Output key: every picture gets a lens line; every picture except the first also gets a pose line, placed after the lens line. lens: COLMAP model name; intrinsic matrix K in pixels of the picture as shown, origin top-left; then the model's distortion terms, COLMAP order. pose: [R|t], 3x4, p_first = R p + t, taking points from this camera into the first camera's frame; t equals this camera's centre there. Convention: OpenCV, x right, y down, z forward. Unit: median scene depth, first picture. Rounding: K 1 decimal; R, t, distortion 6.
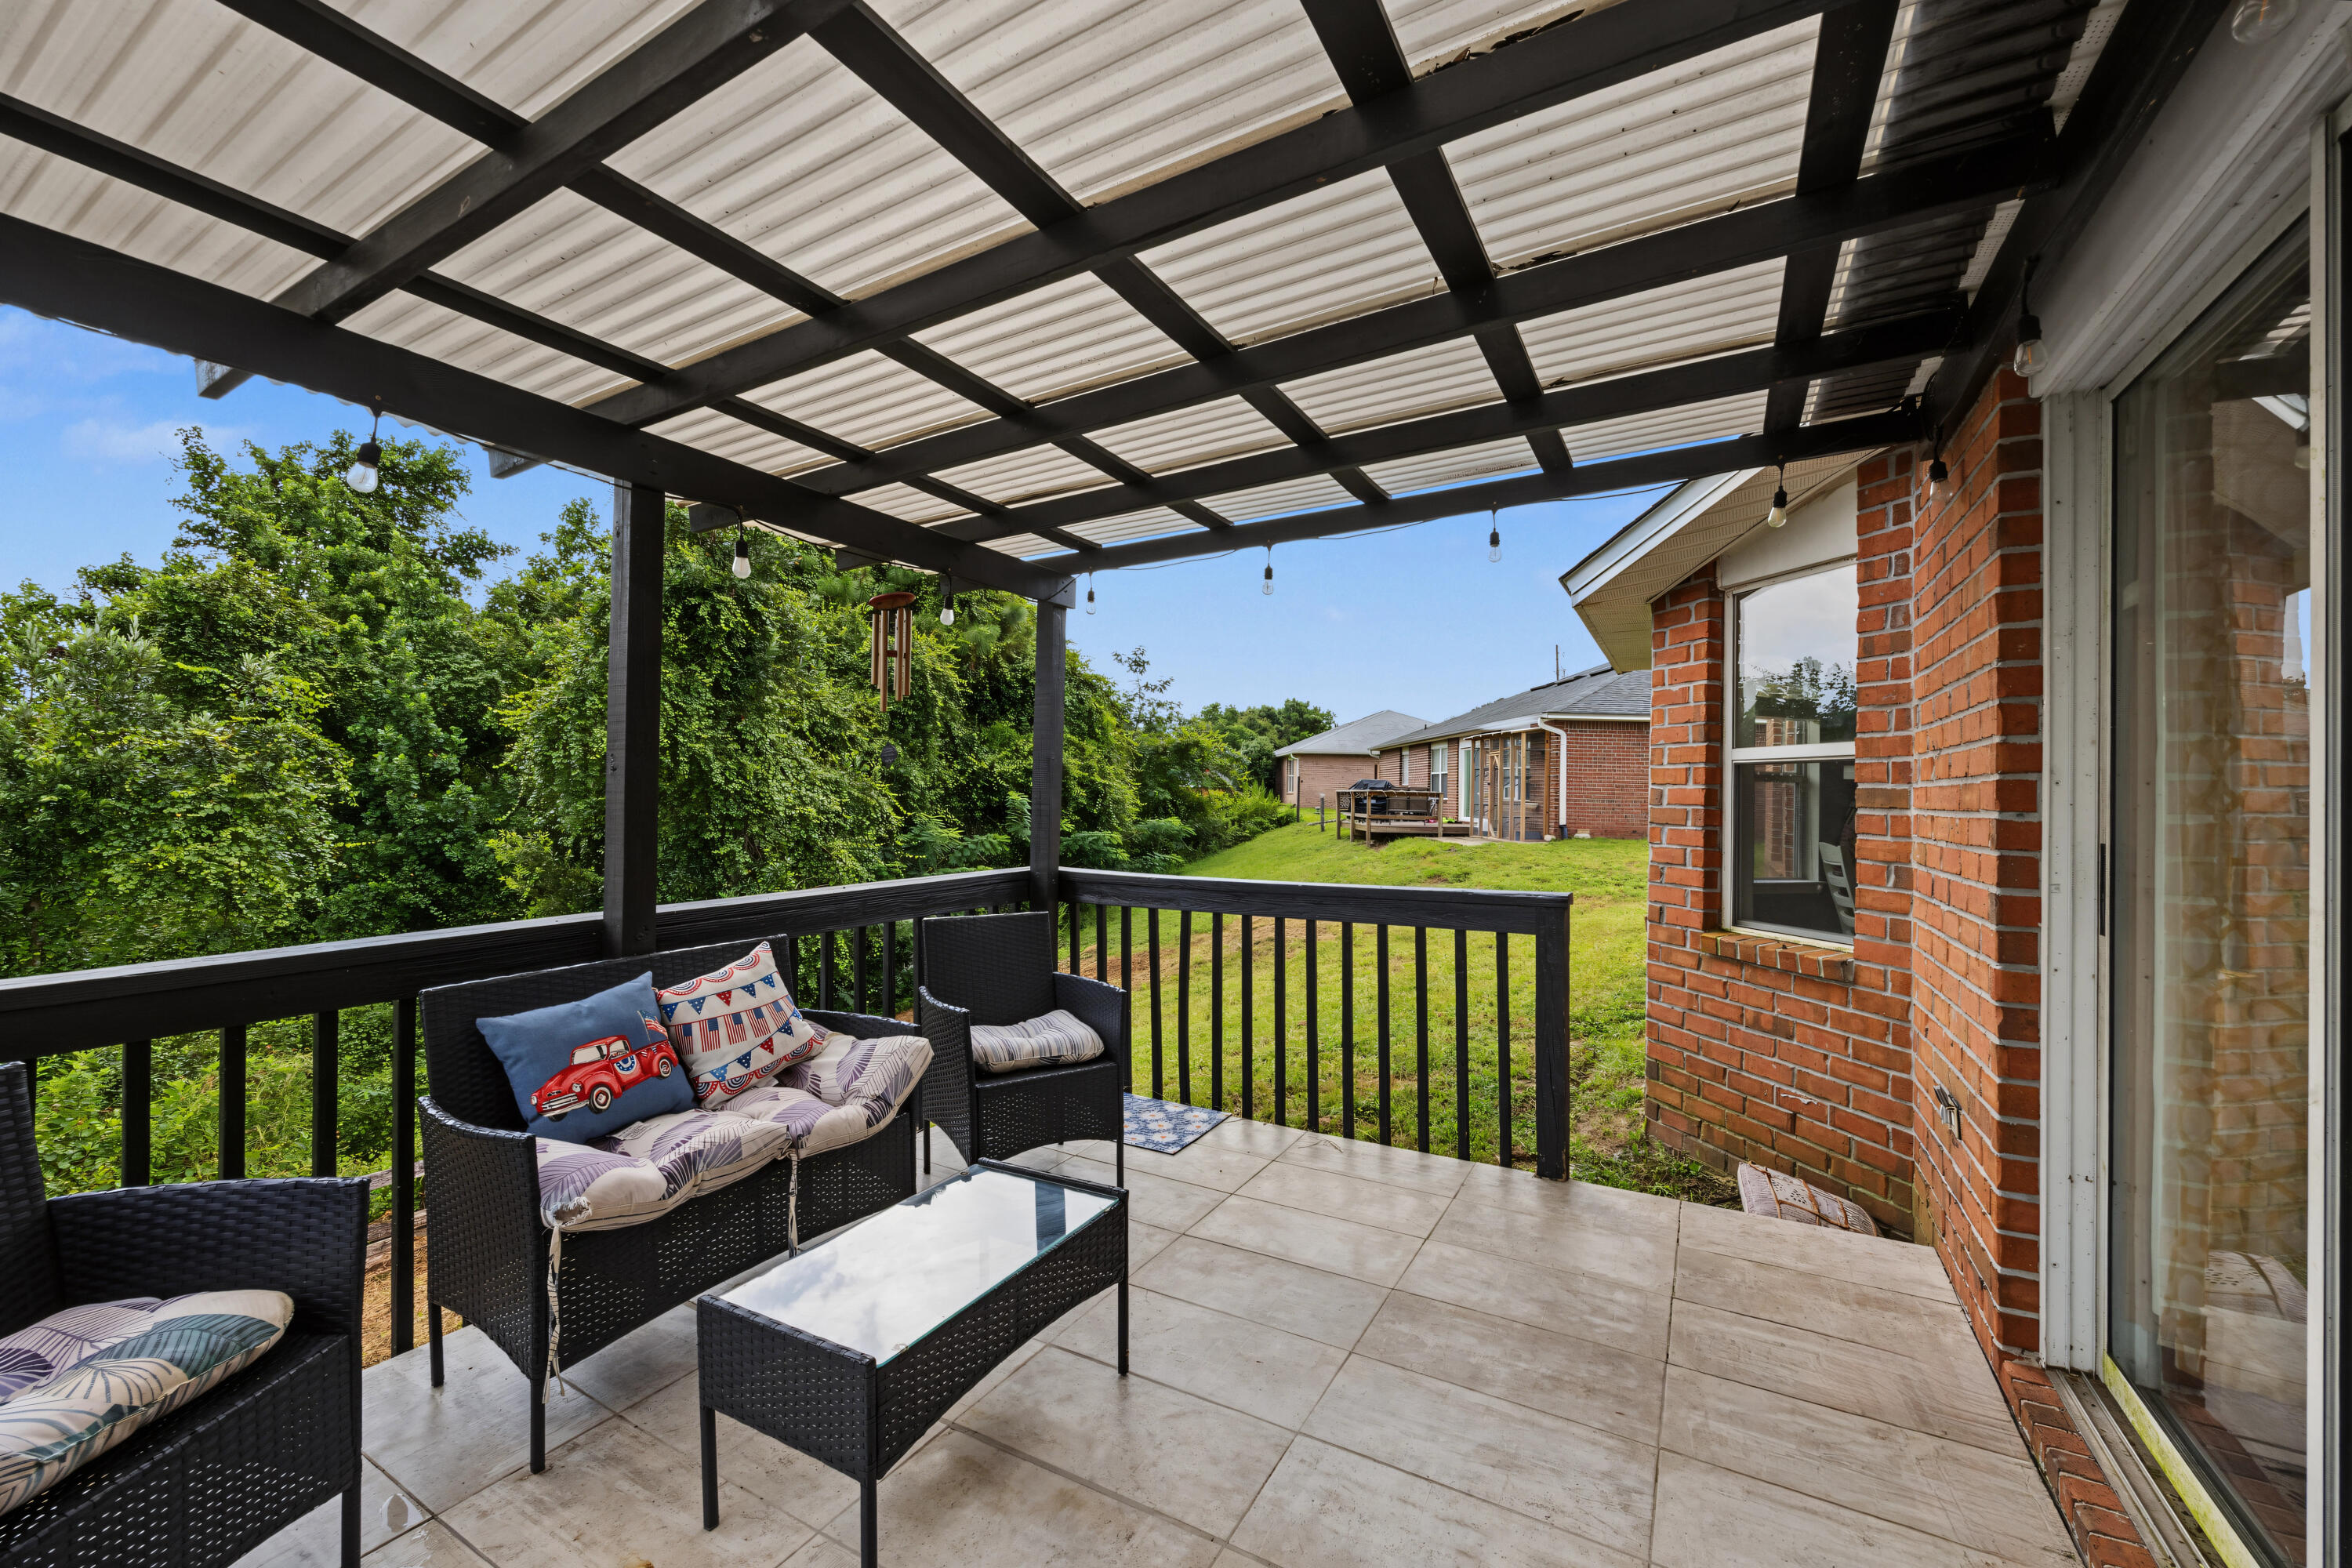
lens RADIAL K [[928.6, 0, 1179.2], [0, 928.6, 796.6], [0, 0, 1]] dist [0.013672, 0.000106]
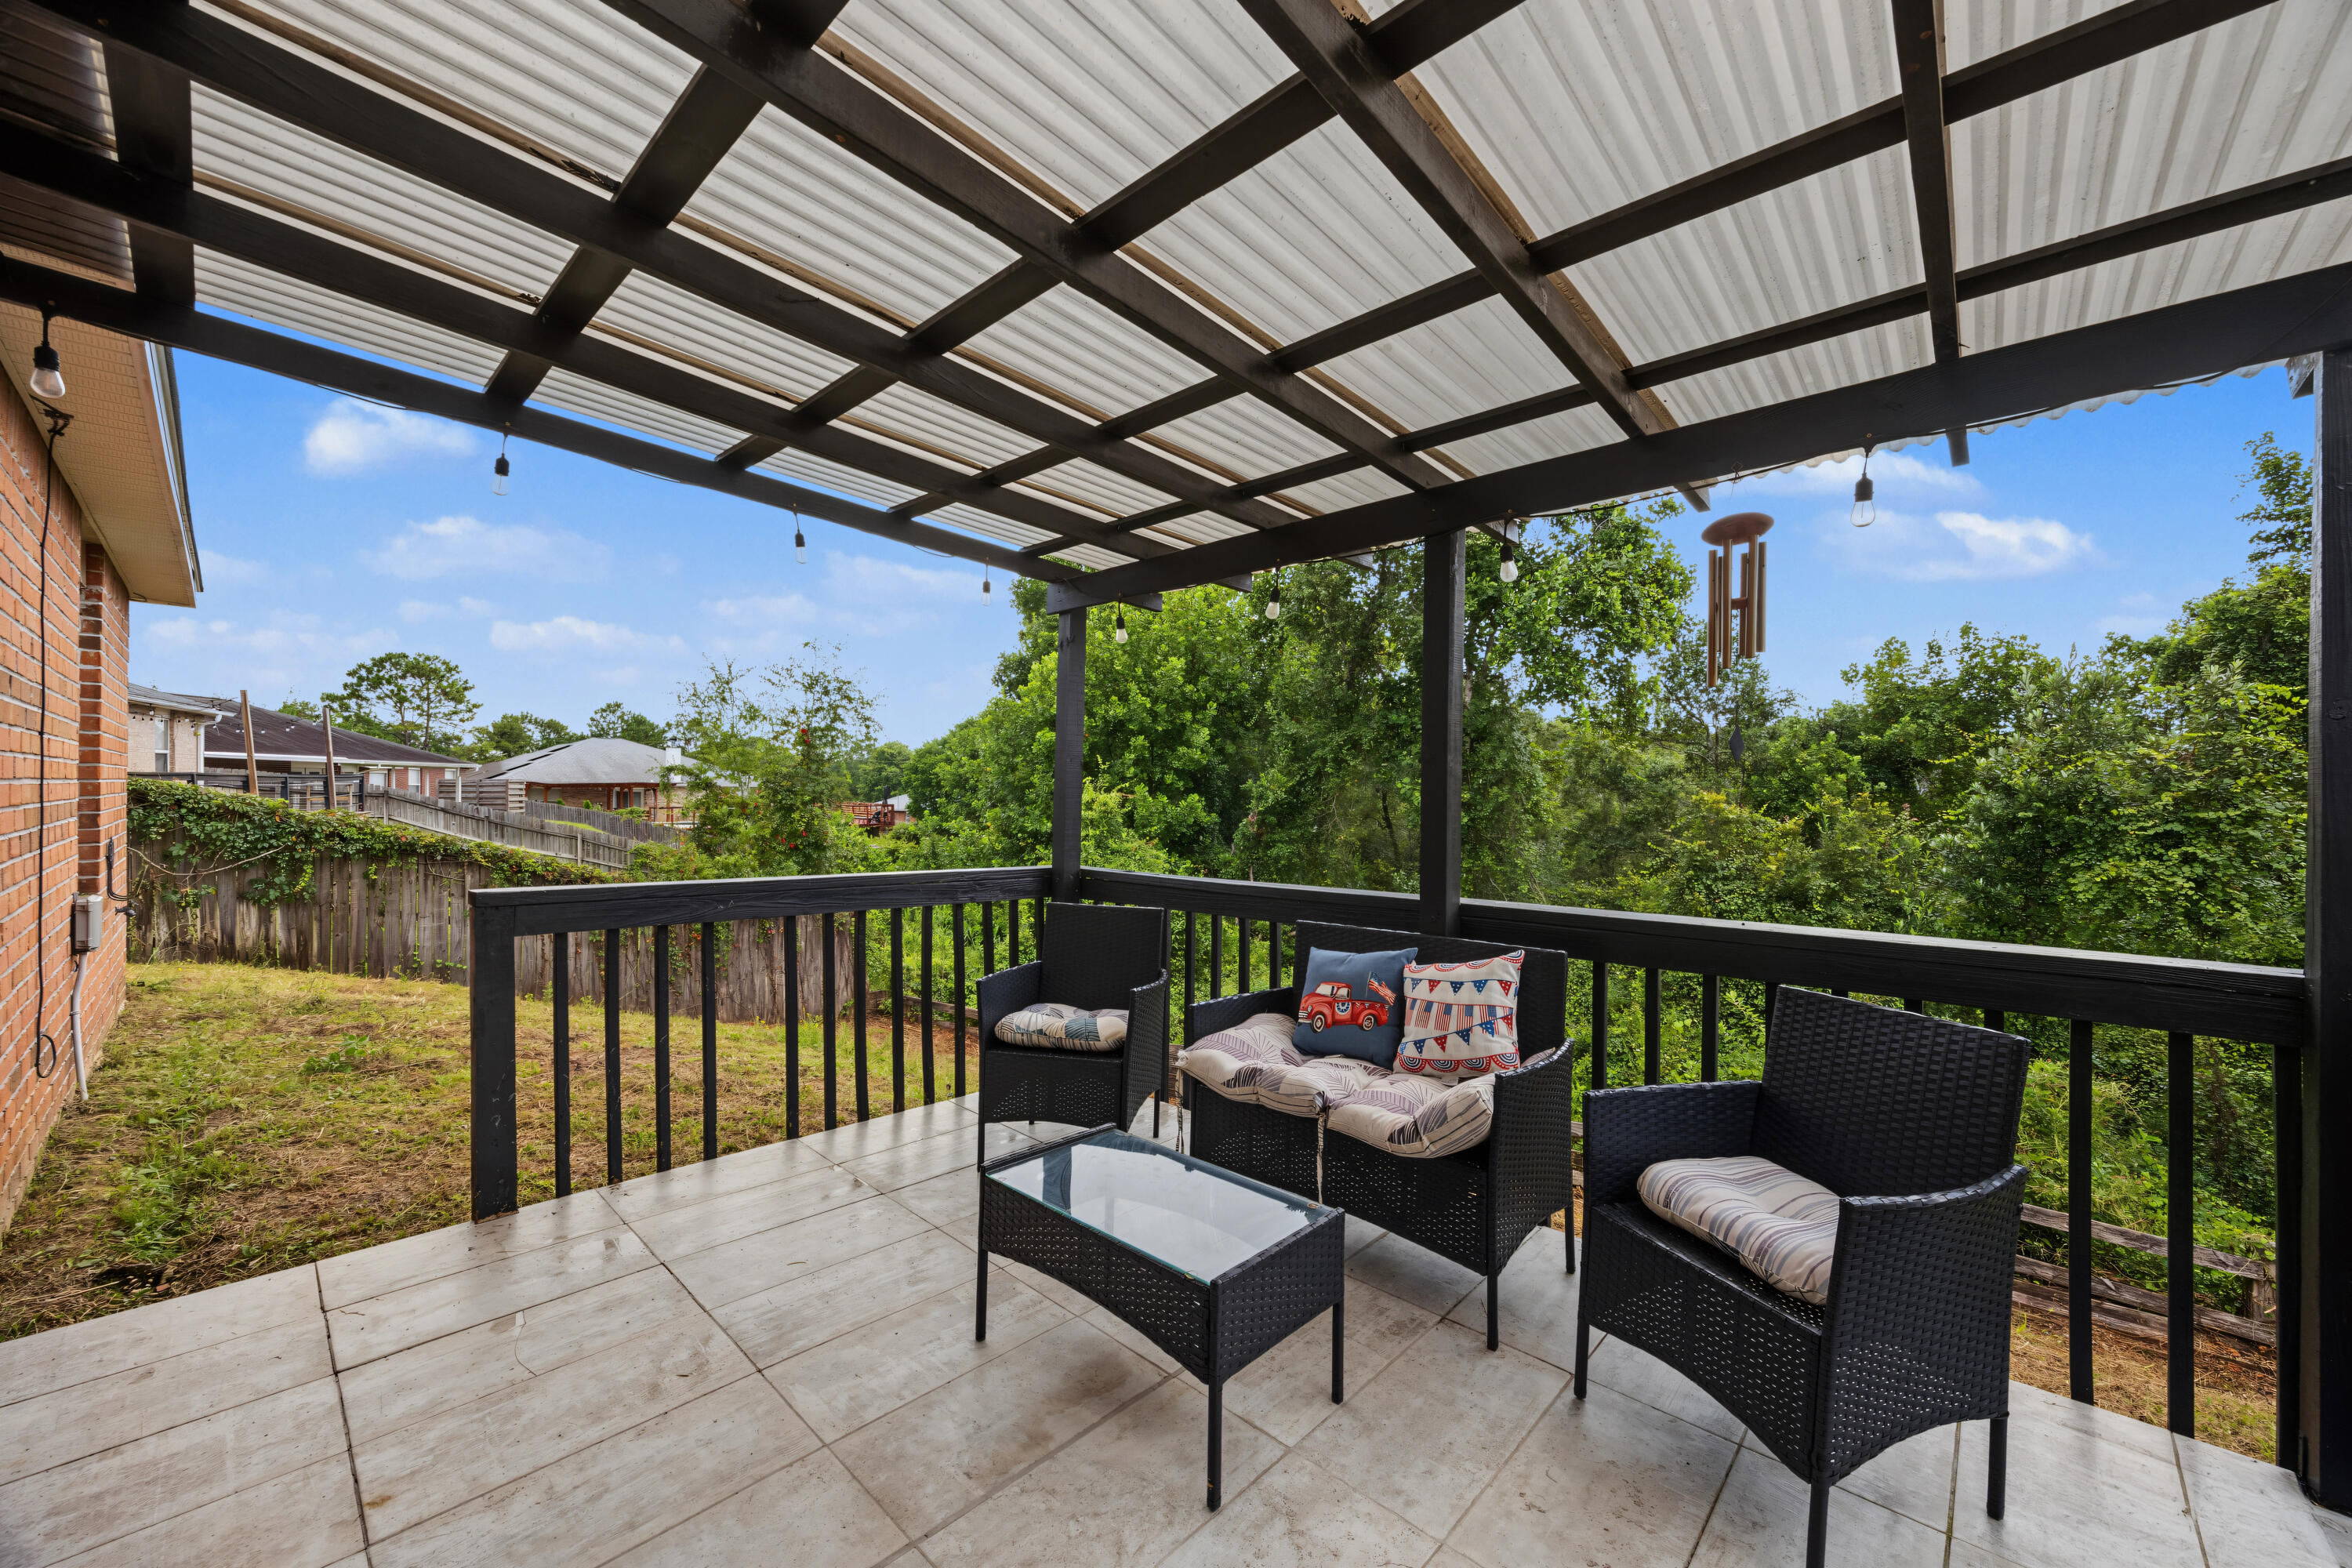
lens RADIAL K [[874.3, 0, 1164.4], [0, 874.3, 791.6], [0, 0, 1]] dist [-0.002214, -0.000213]
pose [[-0.217016, -0.014230, -0.976064, 0.105737], [-0.014907, 0.999825, -0.011262, 0.001588], [0.976054, 0.012106, -0.217191, 0.170150]]
